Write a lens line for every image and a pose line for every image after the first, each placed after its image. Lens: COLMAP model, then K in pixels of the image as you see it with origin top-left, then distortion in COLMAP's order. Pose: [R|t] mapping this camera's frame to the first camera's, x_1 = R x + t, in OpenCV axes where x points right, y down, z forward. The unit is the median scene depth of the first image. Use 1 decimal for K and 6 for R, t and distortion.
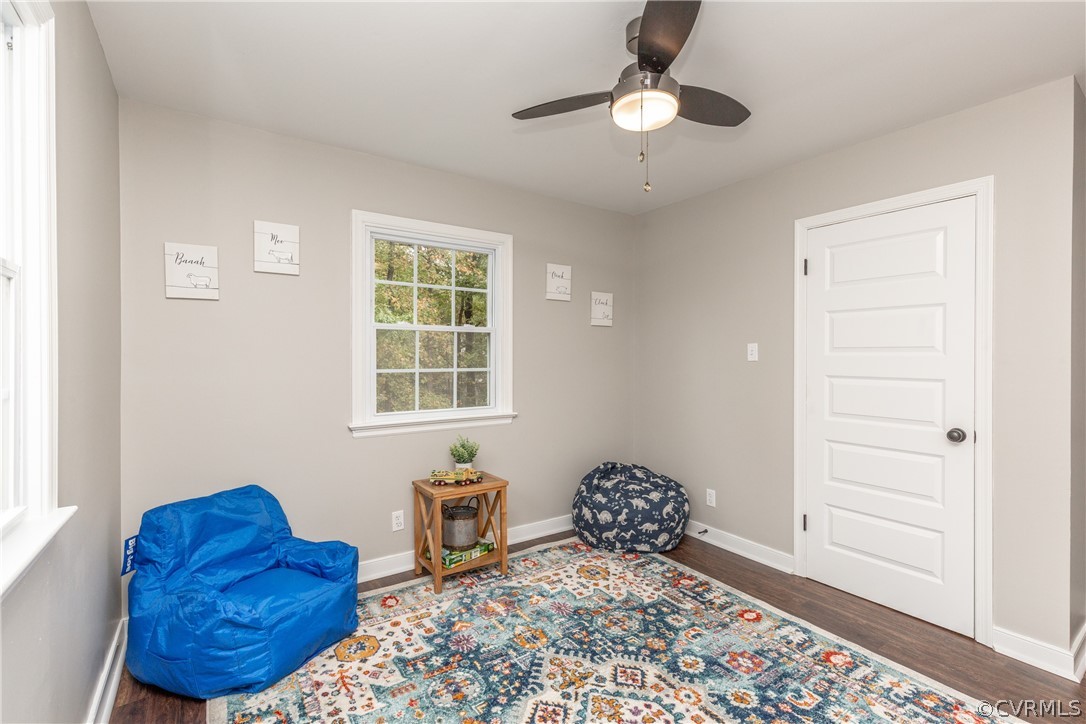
lens RADIAL K [[489.4, 0, 562.4], [0, 489.4, 358.1], [0, 0, 1]] dist [0.009764, 0.000078]
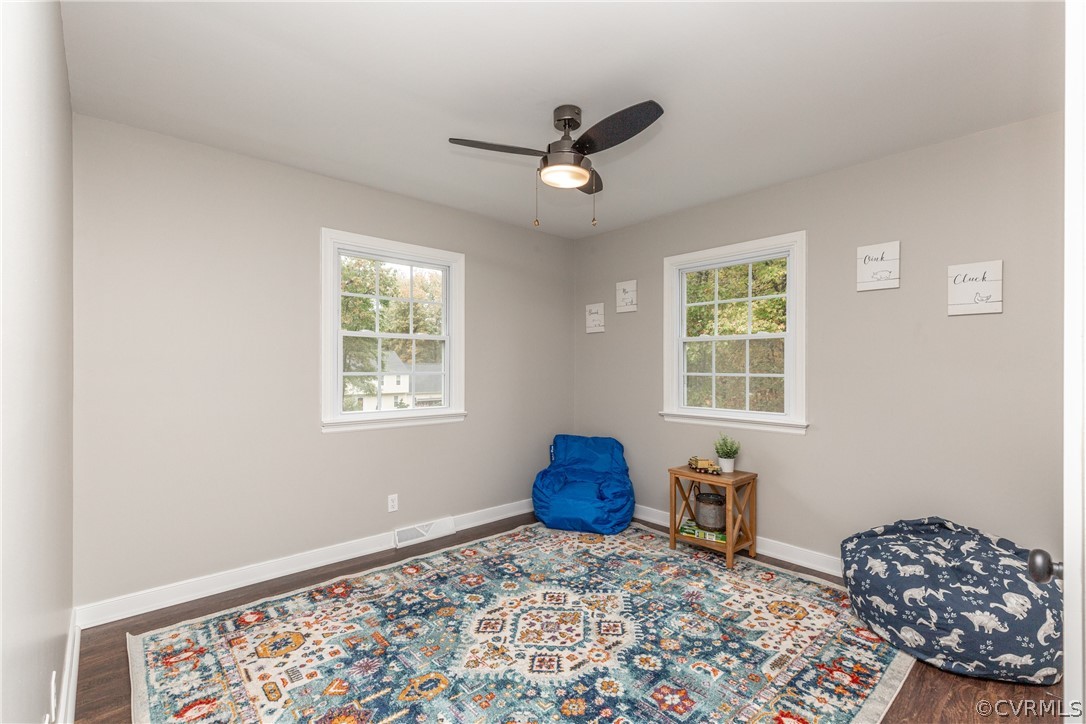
lens RADIAL K [[492.9, 0, 542.0], [0, 492.9, 370.3], [0, 0, 1]] dist [0.002620, 0.000463]
pose [[0.112459, 0.004057, -0.993648, 0.975638], [-0.007339, 0.999968, 0.003252, 0.016078], [0.993629, 0.006927, 0.112485, 0.522215]]
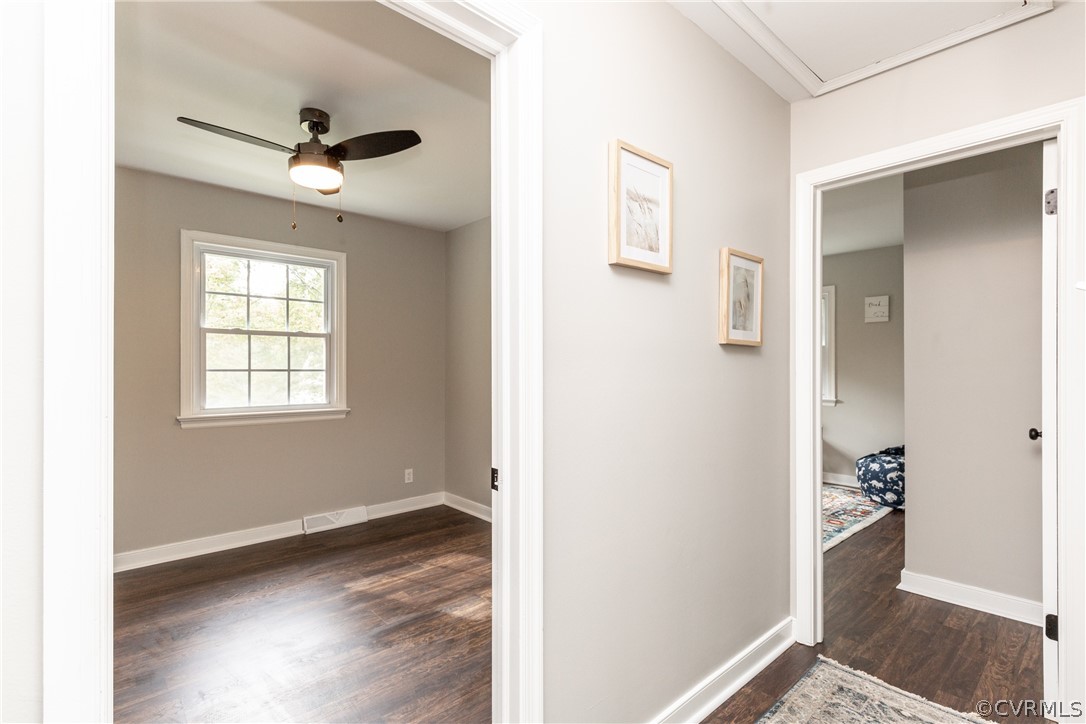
lens RADIAL K [[492.9, 0, 542.0], [0, 492.9, 370.3], [0, 0, 1]] dist [0.002620, 0.000463]
pose [[0.085882, -0.001257, -0.996305, 1.780988], [-0.005418, 0.999984, -0.001729, 0.034717], [0.996291, 0.005546, 0.085874, -0.085217]]
